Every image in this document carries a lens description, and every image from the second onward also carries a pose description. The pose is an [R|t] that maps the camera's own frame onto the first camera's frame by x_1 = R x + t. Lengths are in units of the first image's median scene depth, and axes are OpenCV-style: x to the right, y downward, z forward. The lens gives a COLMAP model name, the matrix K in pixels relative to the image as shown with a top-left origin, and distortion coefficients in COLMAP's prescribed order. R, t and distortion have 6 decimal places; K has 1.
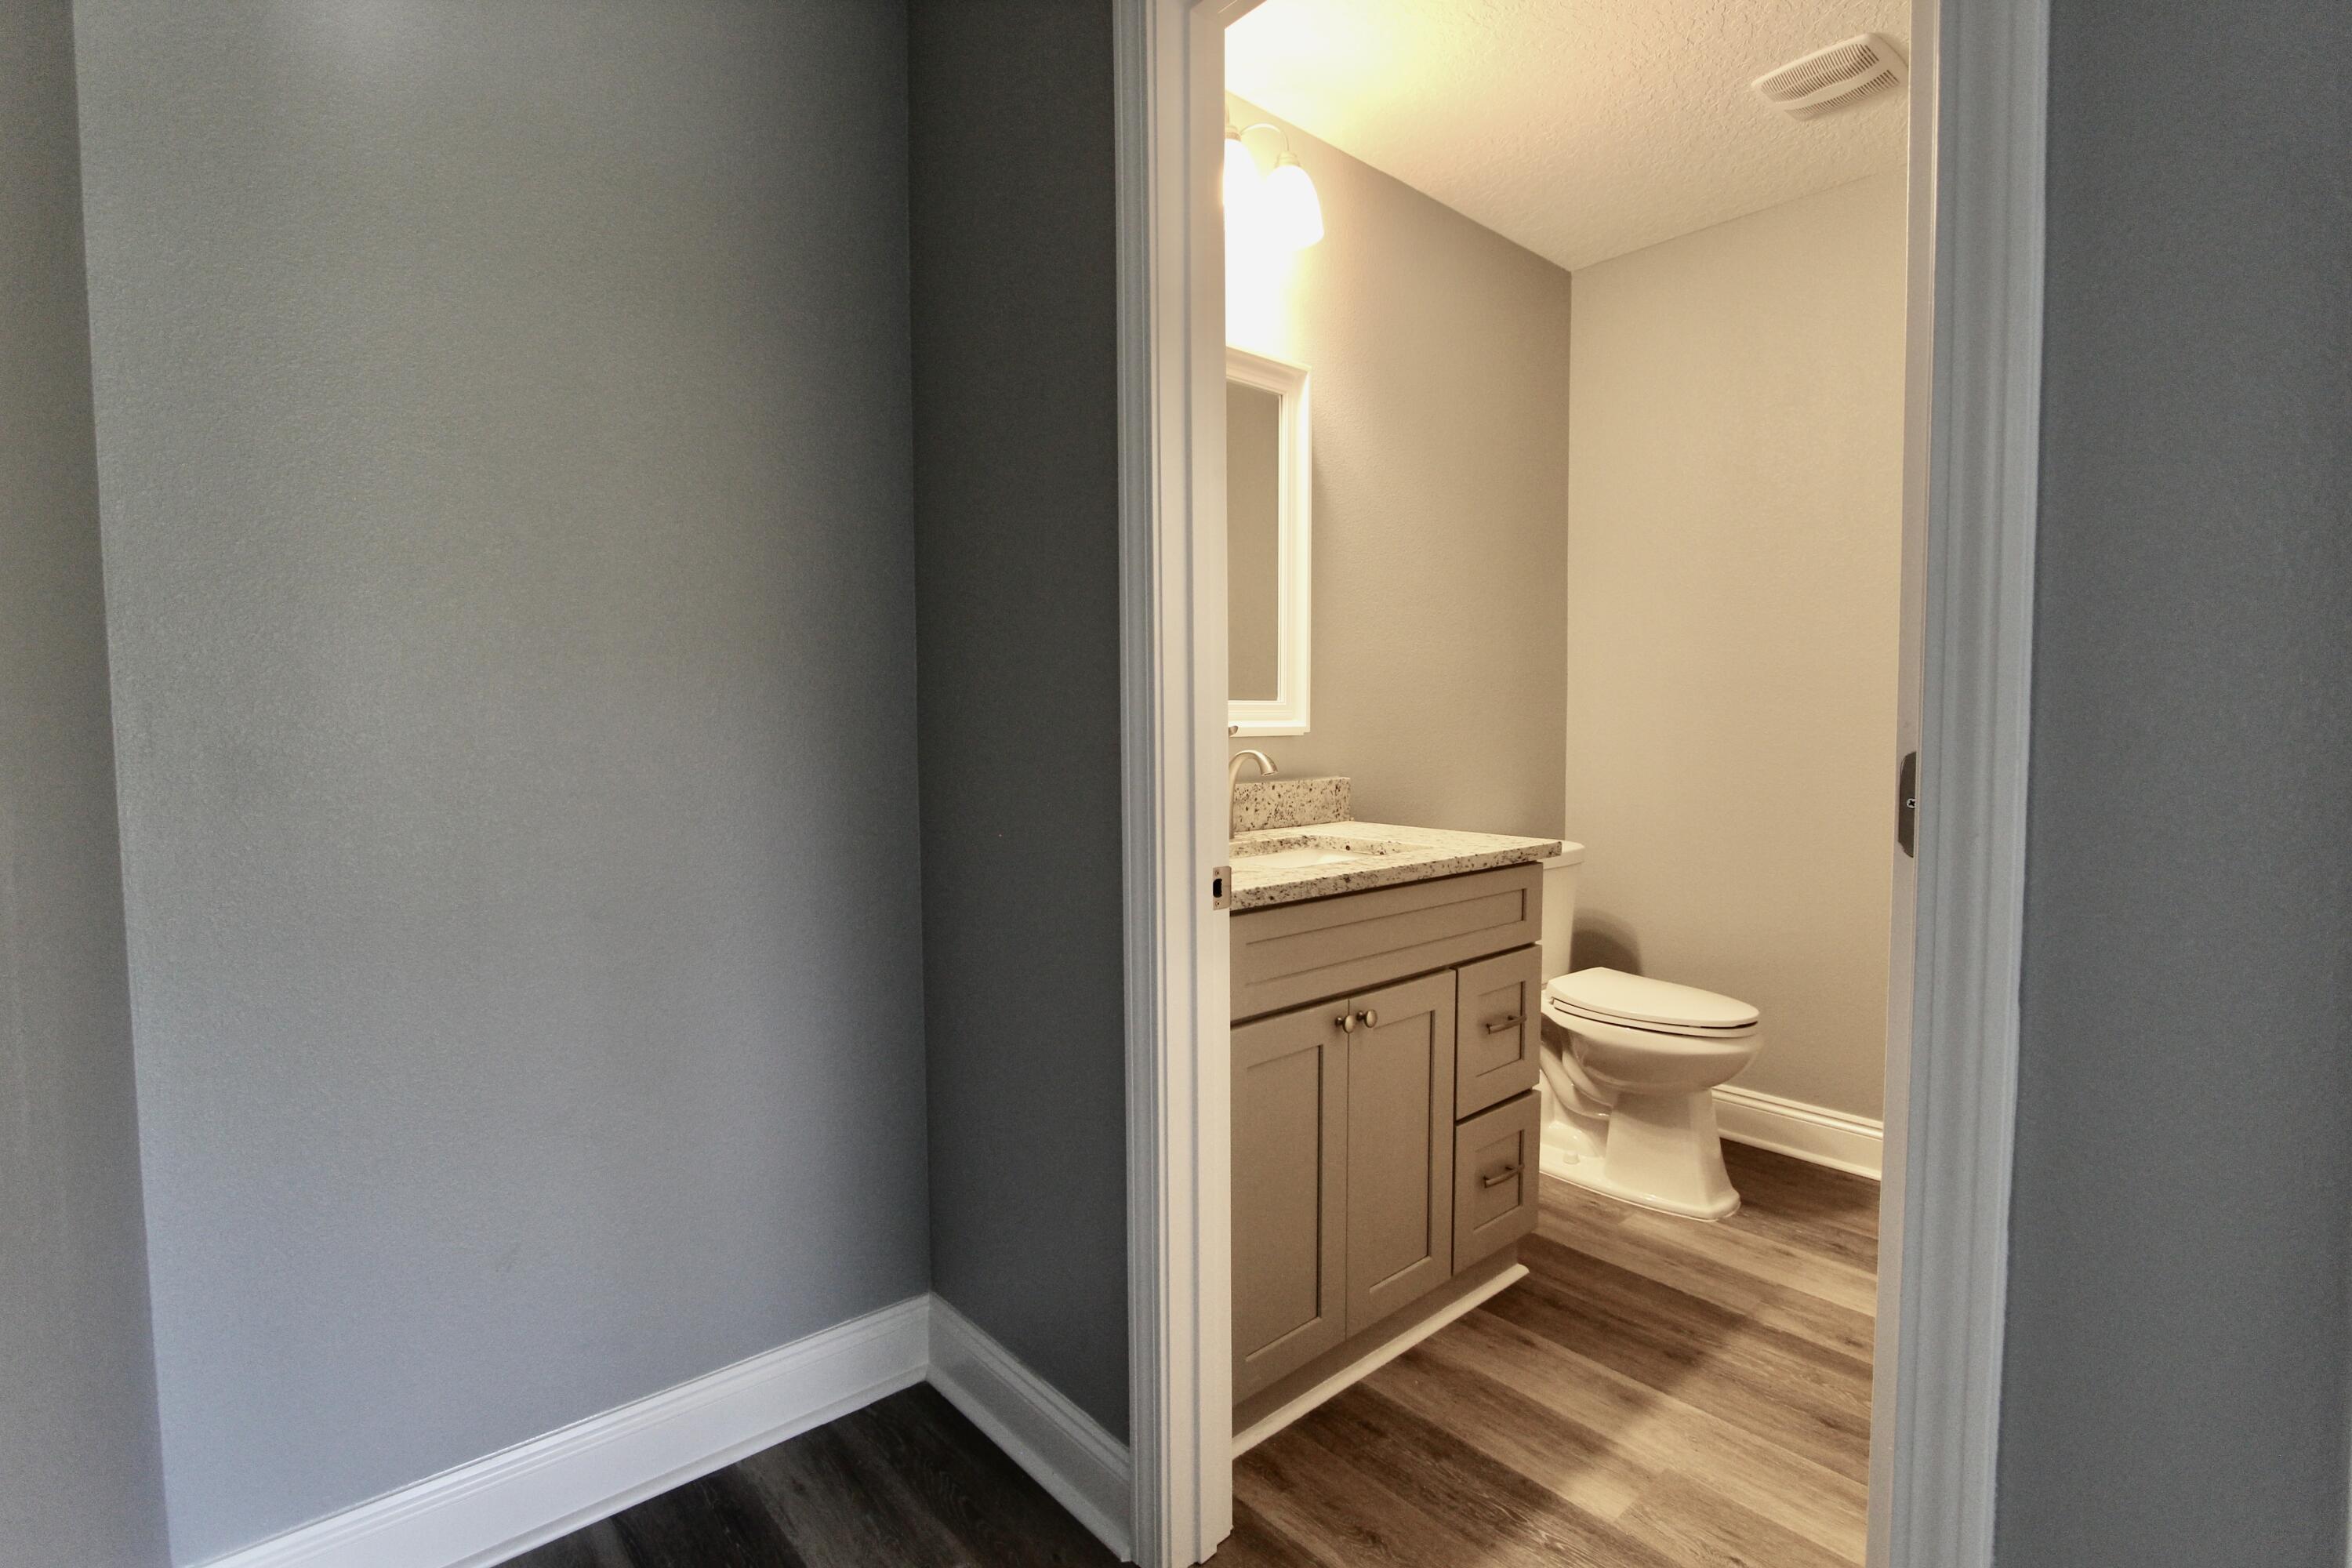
lens RADIAL K [[1086.5, 0, 1172.4], [0, 1086.5, 776.0], [0, 0, 1]] dist [-0.018811, 0.003202]
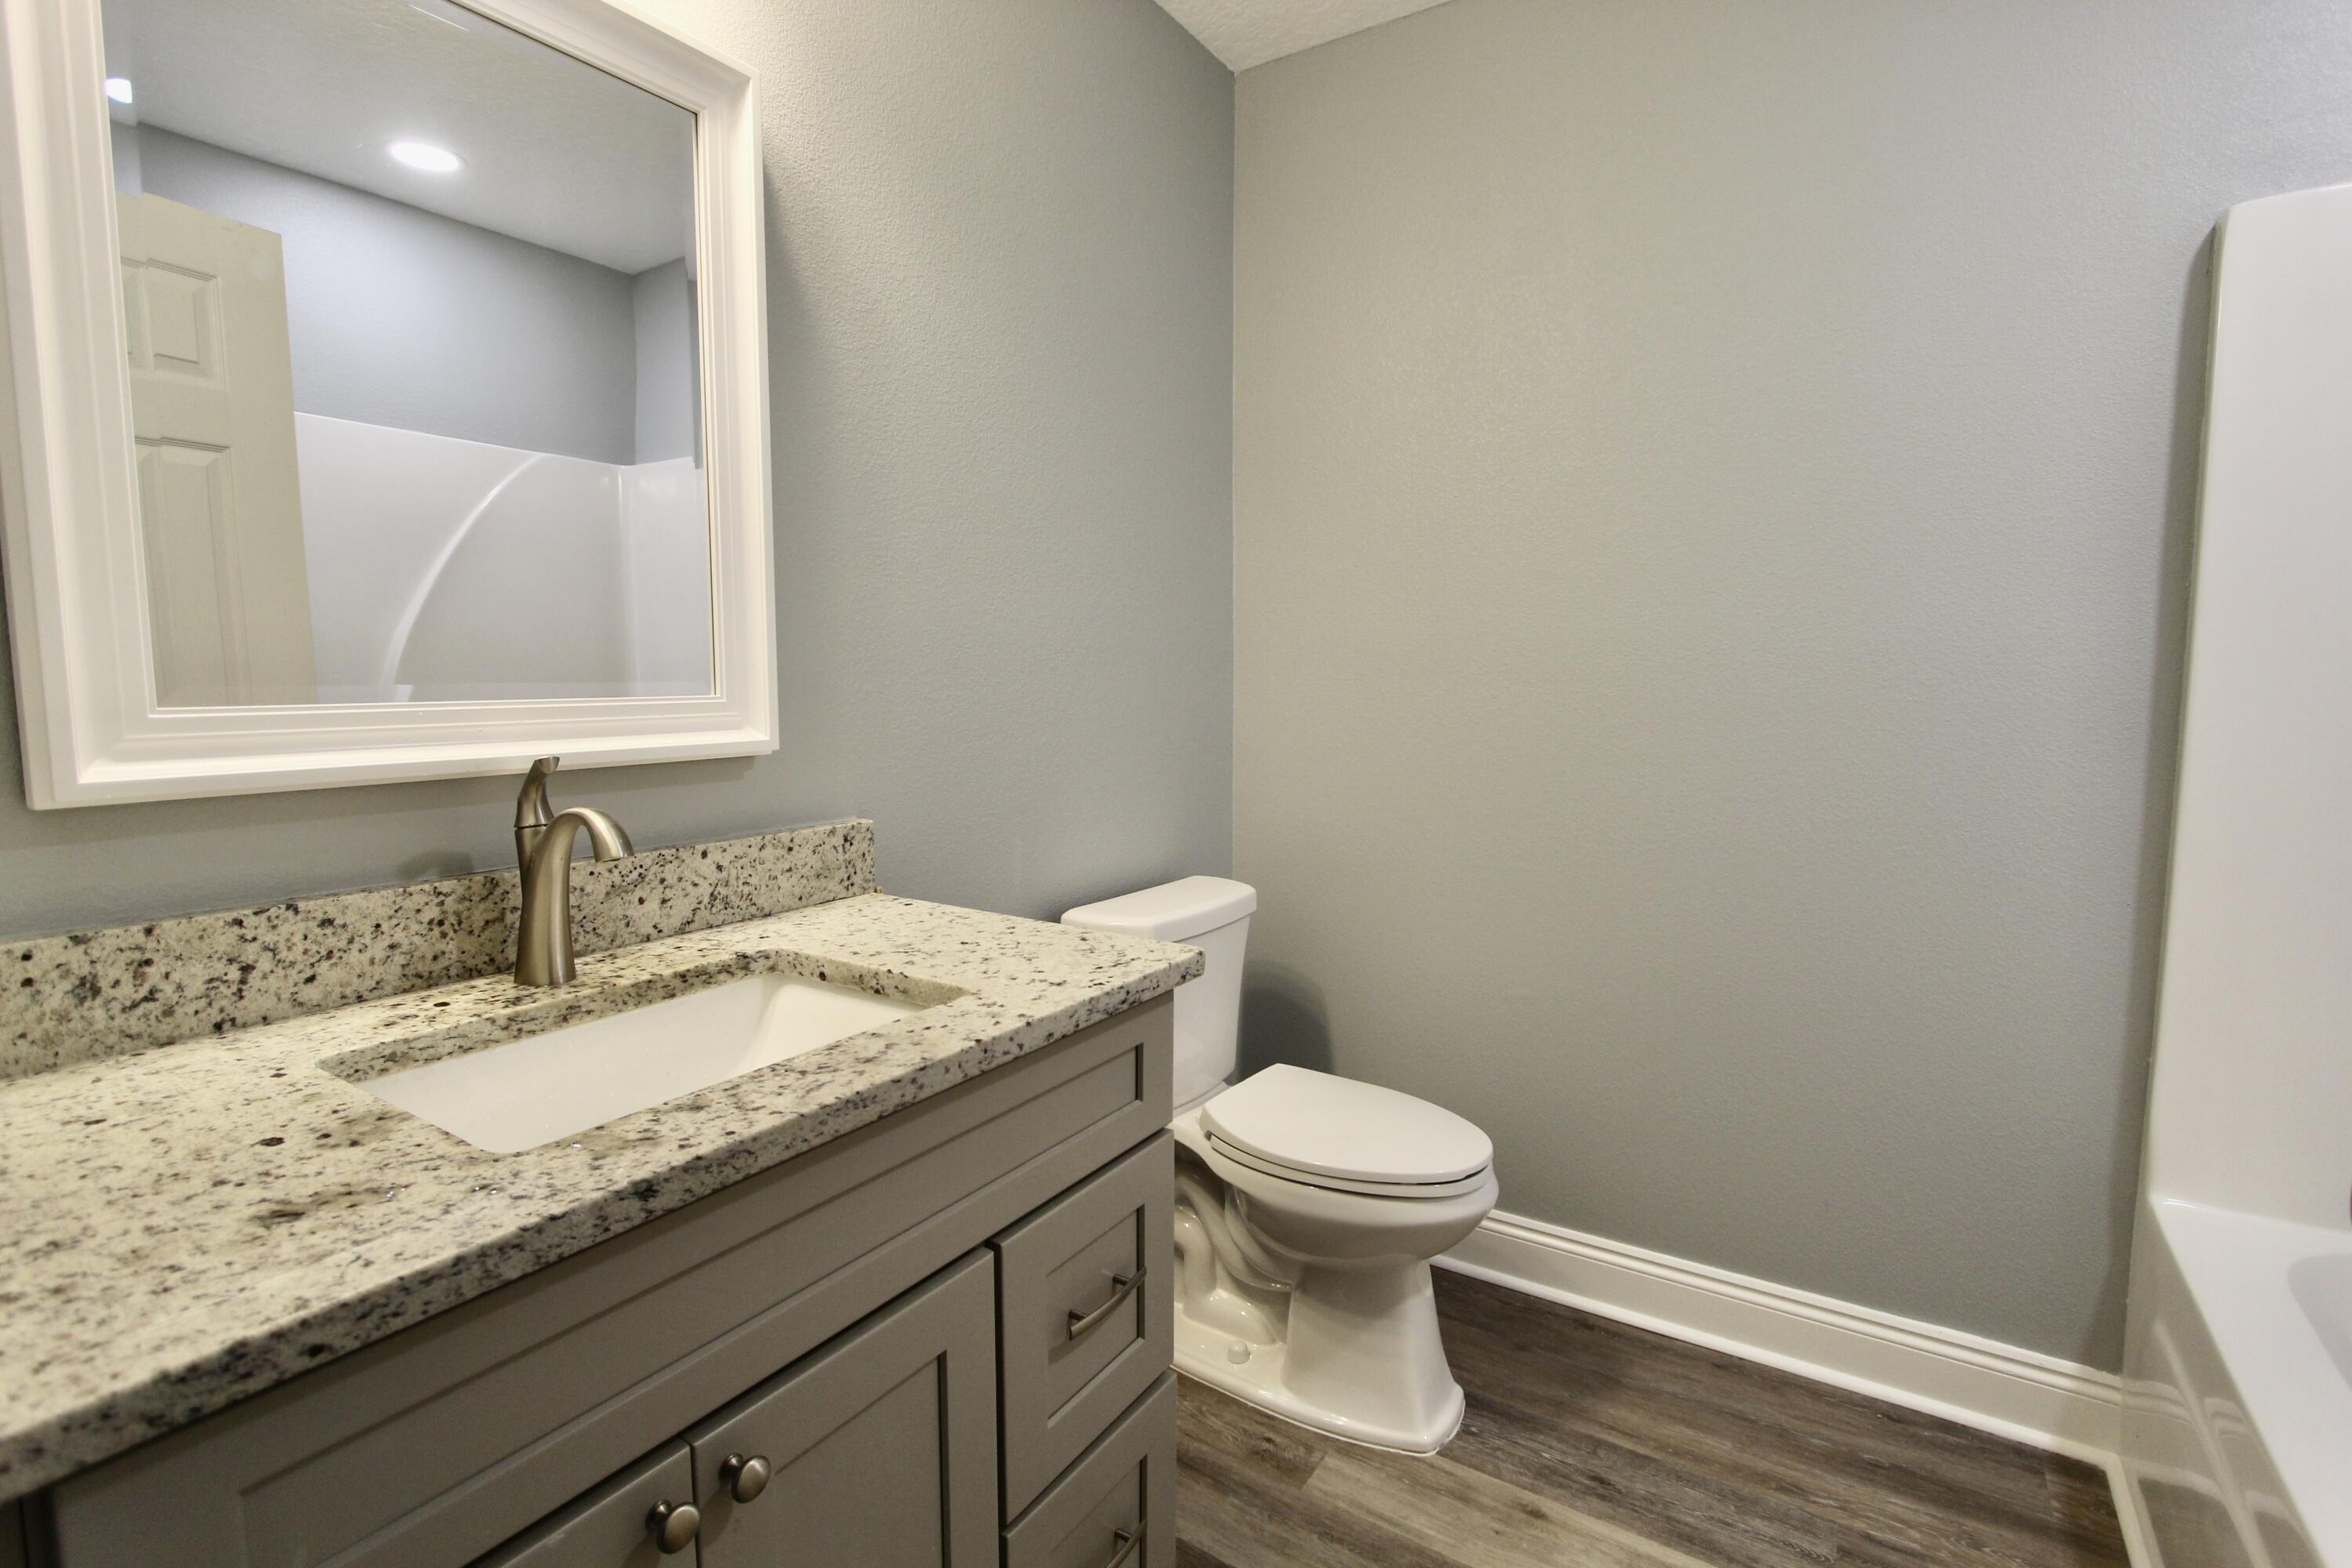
lens RADIAL K [[1086.5, 0, 1182.0], [0, 1086.5, 779.2], [0, 0, 1]] dist [-0.018811, 0.003202]
pose [[0.960738, -0.022891, 0.276512, 0.174210], [0.010389, 0.998860, 0.046593, -0.049697], [-0.277263, -0.041891, 0.959880, 0.417399]]
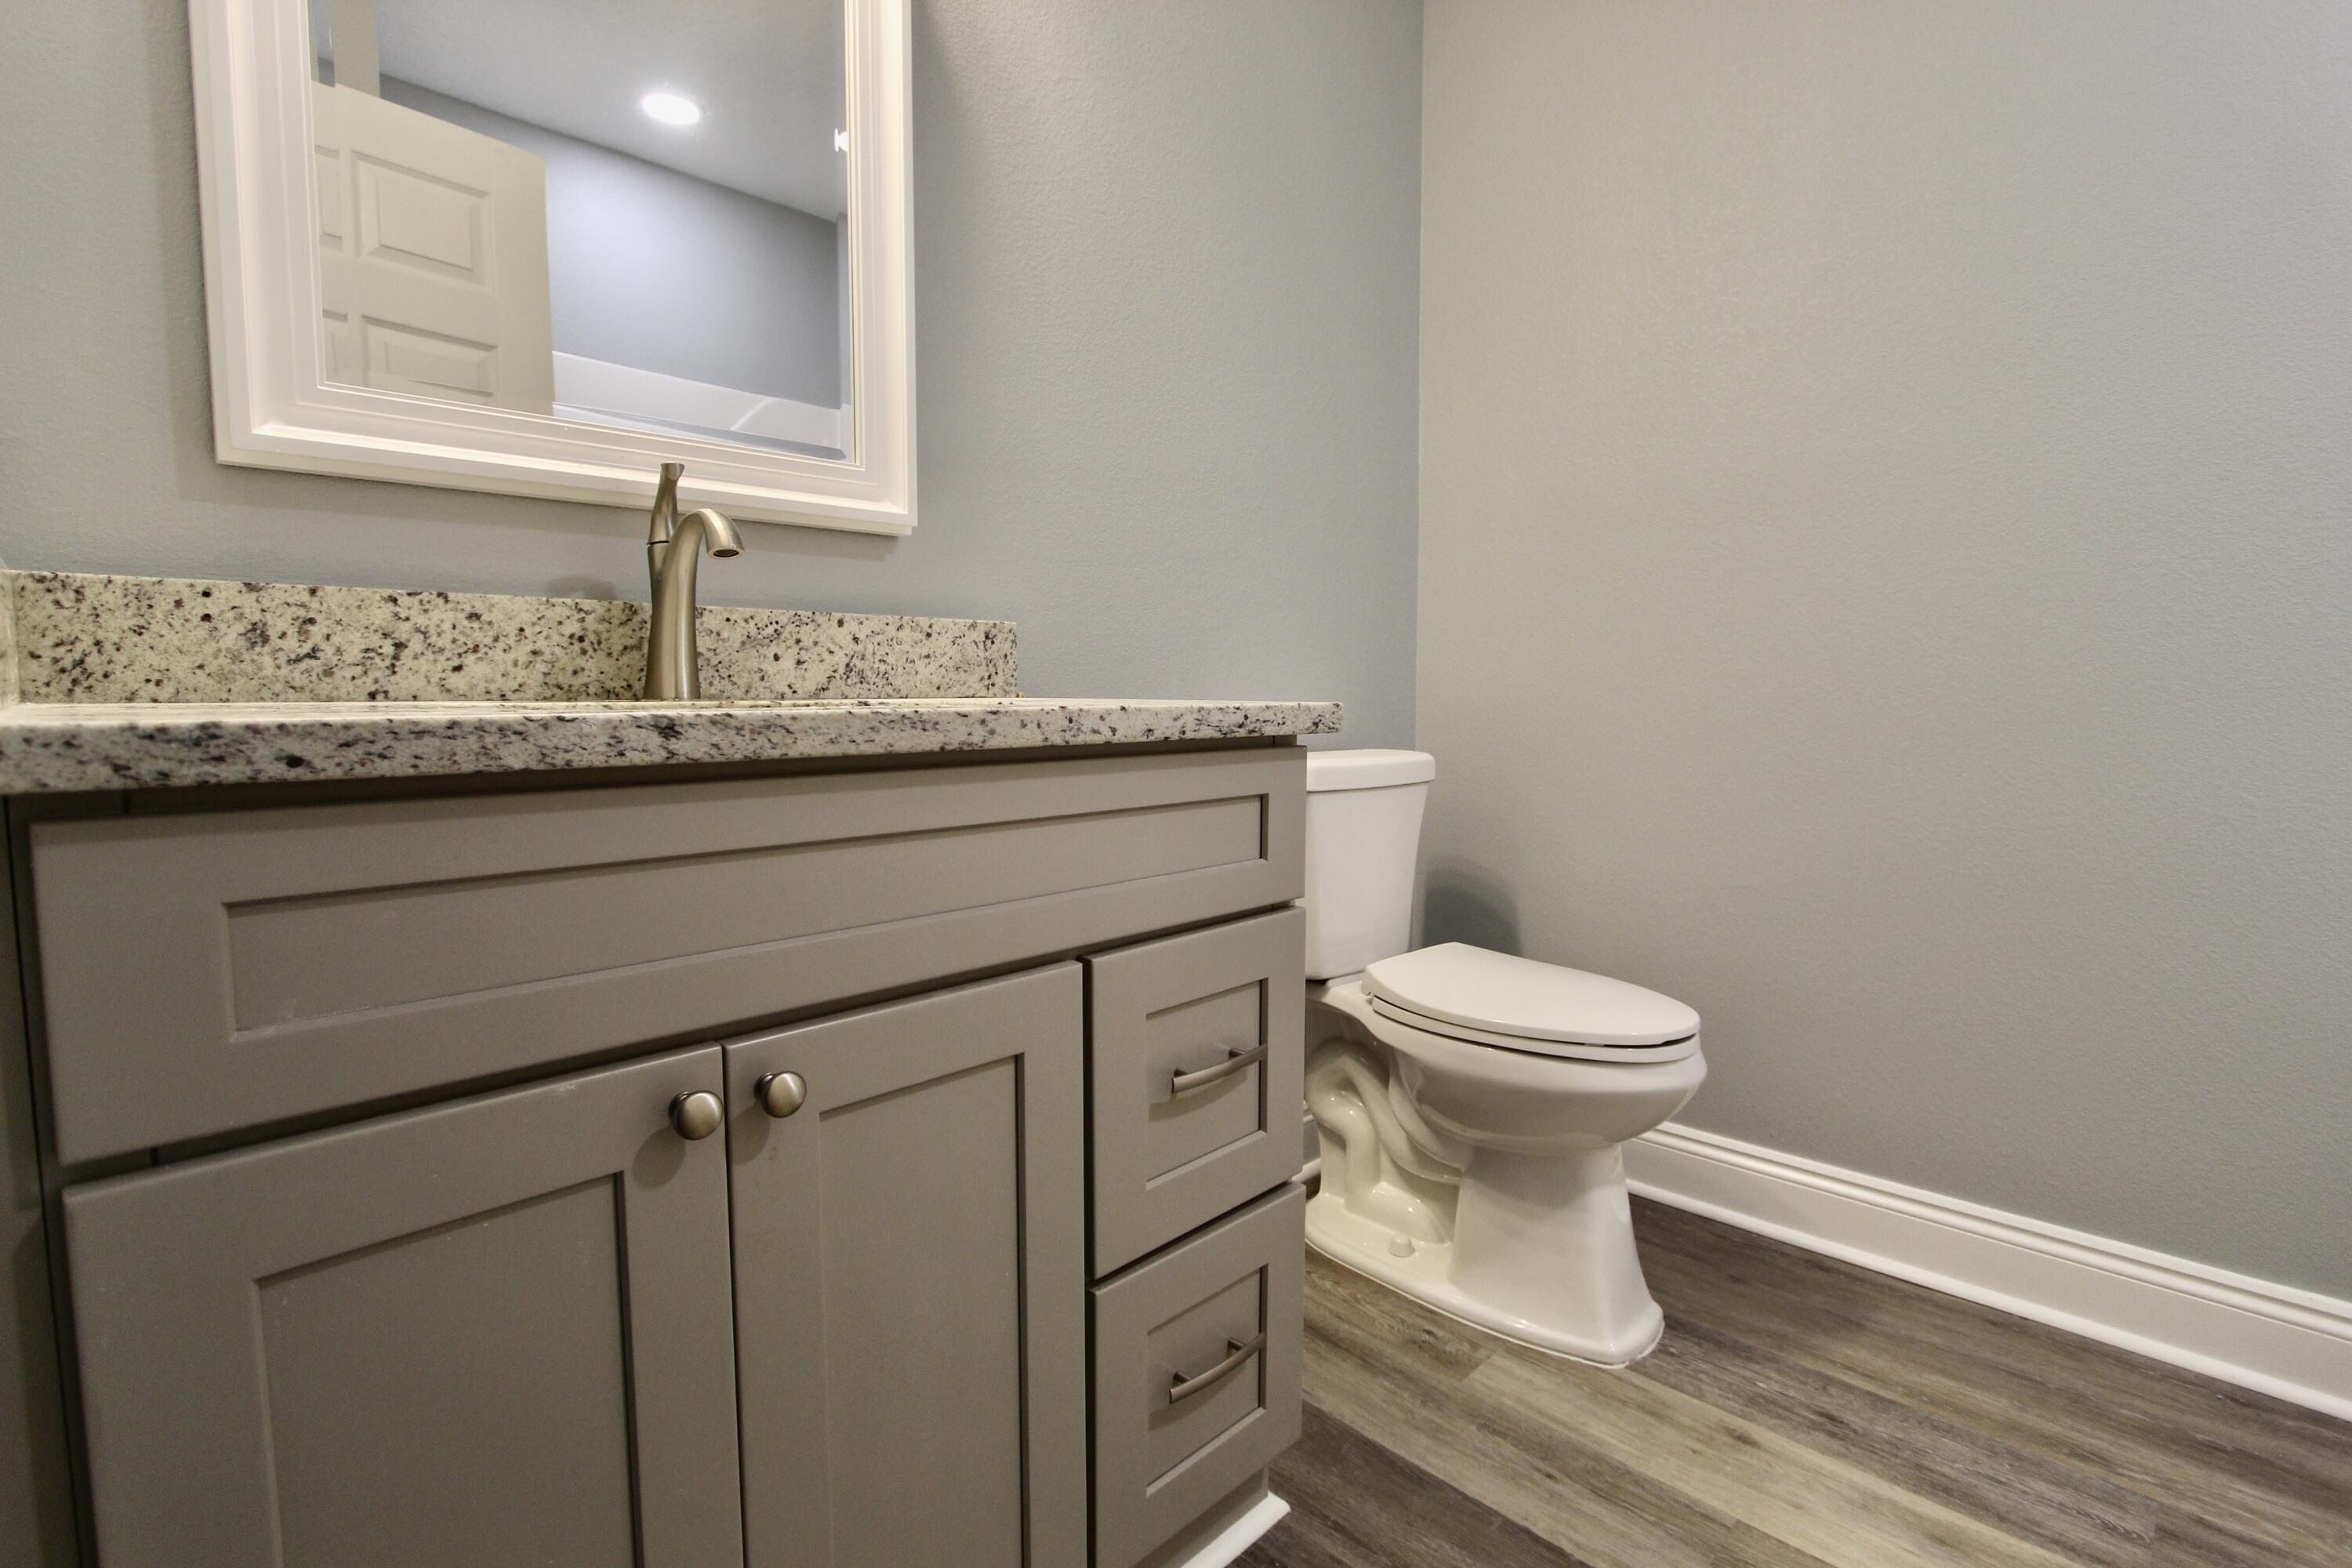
lens RADIAL K [[1086.5, 0, 1175.1], [0, 1086.5, 778.5], [0, 0, 1]] dist [-0.018811, 0.003202]
pose [[0.997159, -0.003184, 0.075260, 0.218843], [0.001045, 0.999595, 0.028434, 0.073130], [-0.075320, -0.028274, 0.996758, 0.447961]]
